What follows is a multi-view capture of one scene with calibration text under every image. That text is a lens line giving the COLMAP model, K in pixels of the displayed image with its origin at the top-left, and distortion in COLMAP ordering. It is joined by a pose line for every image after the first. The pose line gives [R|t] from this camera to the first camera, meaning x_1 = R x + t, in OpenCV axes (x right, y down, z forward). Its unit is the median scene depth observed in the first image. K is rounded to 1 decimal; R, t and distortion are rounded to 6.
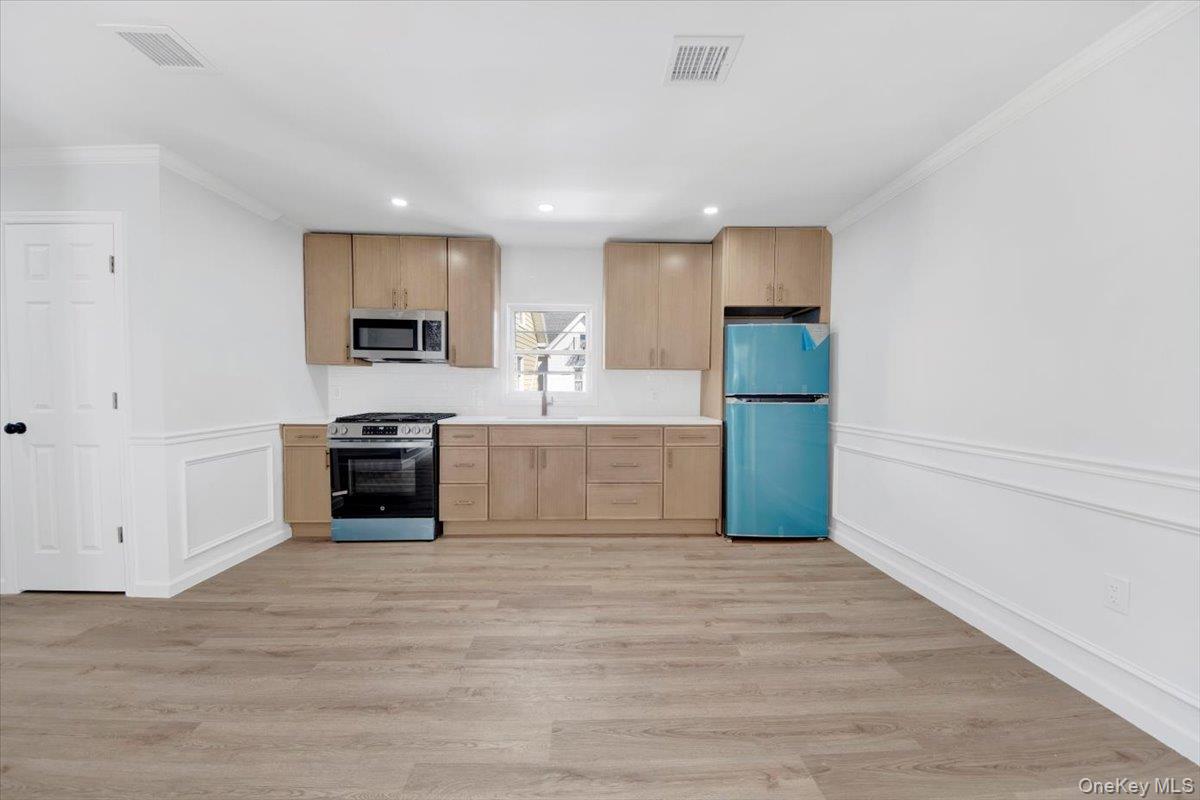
lens RADIAL K [[468.1, 0, 602.7], [0, 468.1, 395.3], [0, 0, 1]] dist [0.006639, -0.007127]
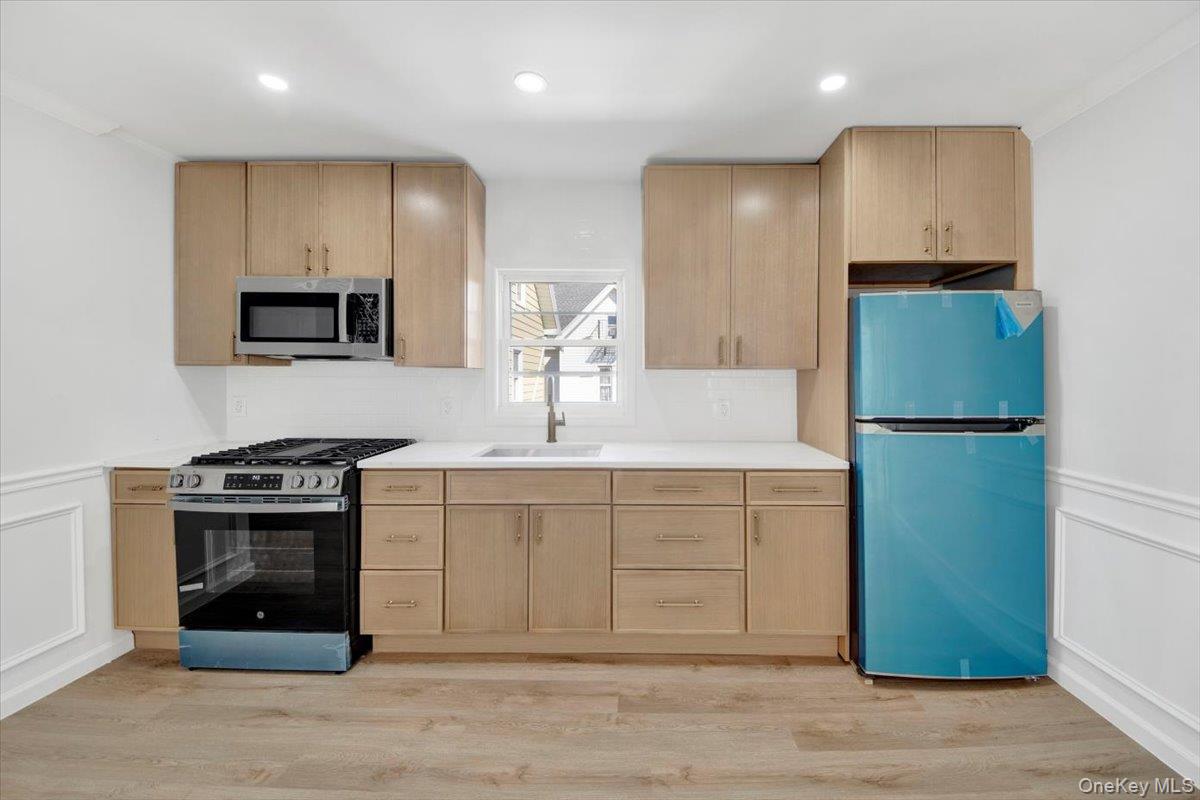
lens RADIAL K [[468.1, 0, 645.1], [0, 468.1, 371.9], [0, 0, 1]] dist [0.006639, -0.007127]
pose [[0.999802, -0.005960, -0.018997, 0.018926], [0.005590, 0.999795, -0.019445, -0.045947], [0.019109, 0.019335, 0.999630, 0.420574]]
